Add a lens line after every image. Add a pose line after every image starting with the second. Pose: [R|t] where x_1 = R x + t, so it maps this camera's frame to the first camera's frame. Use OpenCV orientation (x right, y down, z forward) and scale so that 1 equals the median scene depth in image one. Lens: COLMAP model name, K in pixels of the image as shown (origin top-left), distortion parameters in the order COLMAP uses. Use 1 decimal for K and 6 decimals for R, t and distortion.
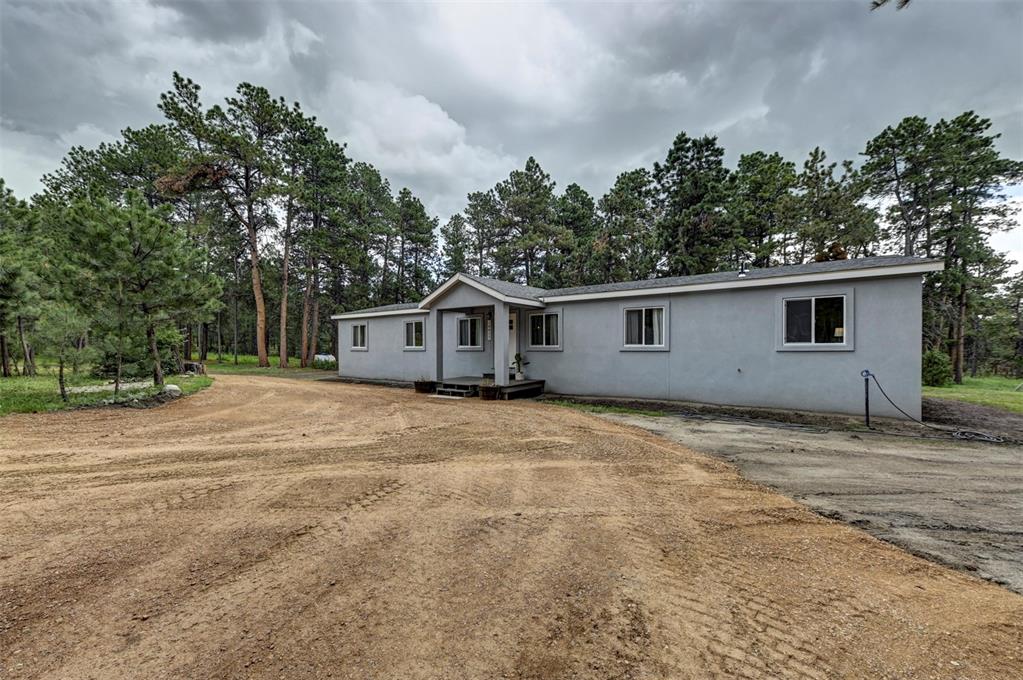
lens RADIAL K [[375.8, 0, 496.4], [0, 375.8, 348.5], [0, 0, 1]] dist [0.005860, -0.002684]
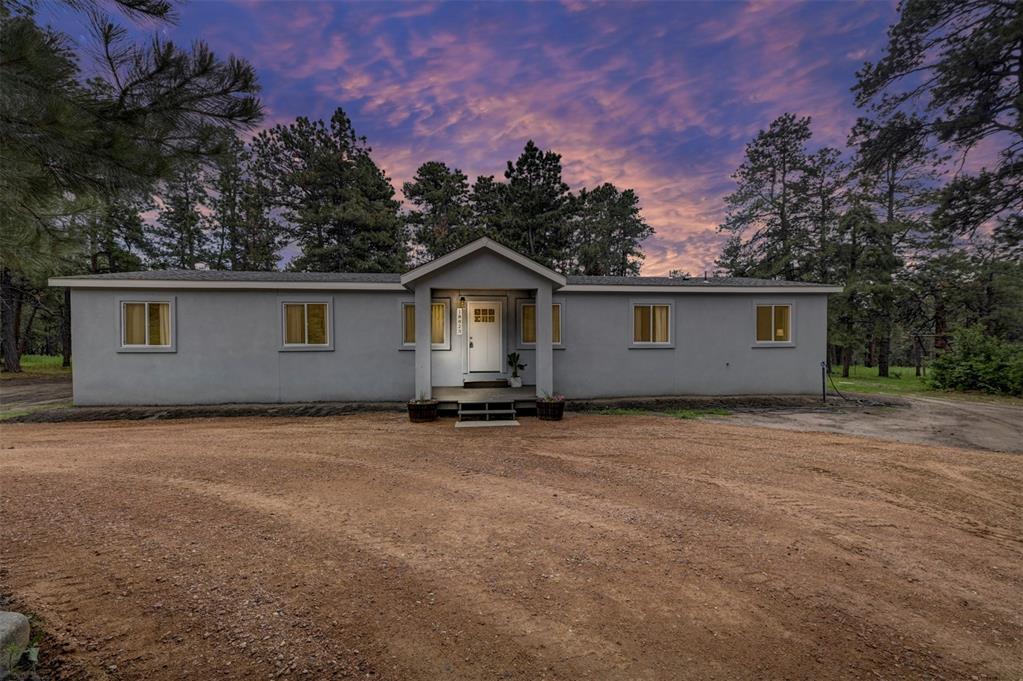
lens RADIAL K [[375.8, 0, 497.5], [0, 375.8, 338.1], [0, 0, 1]] dist [0.005860, -0.002684]
pose [[0.767167, 0.001276, 0.641446, -0.658849], [0.001144, 0.999994, -0.003357, -0.021791], [-0.641446, 0.003309, 0.767161, 0.599203]]
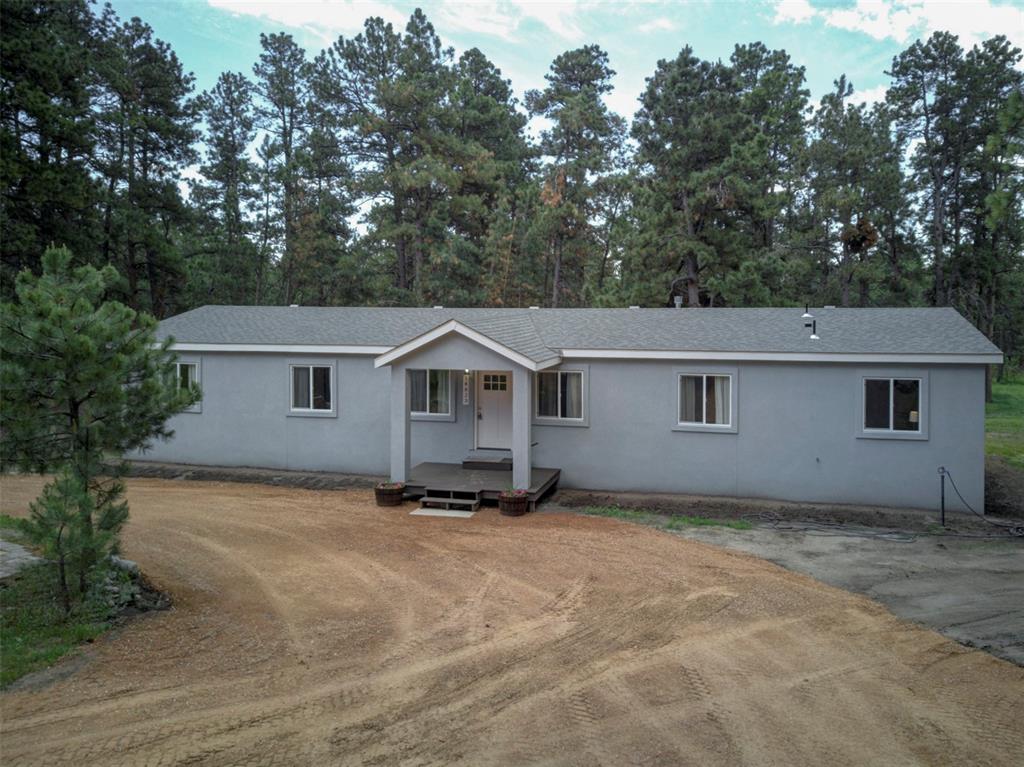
lens RADIAL K [[772.2, 0, 526.9], [0, 772.2, 313.3], [0, 0, 1]] dist [0.003862, -0.004705]
pose [[0.936459, 0.007957, 0.350687, -0.577742], [-0.007227, 0.999968, -0.003392, -0.265683], [-0.350703, 0.000642, 0.936487, -0.384864]]
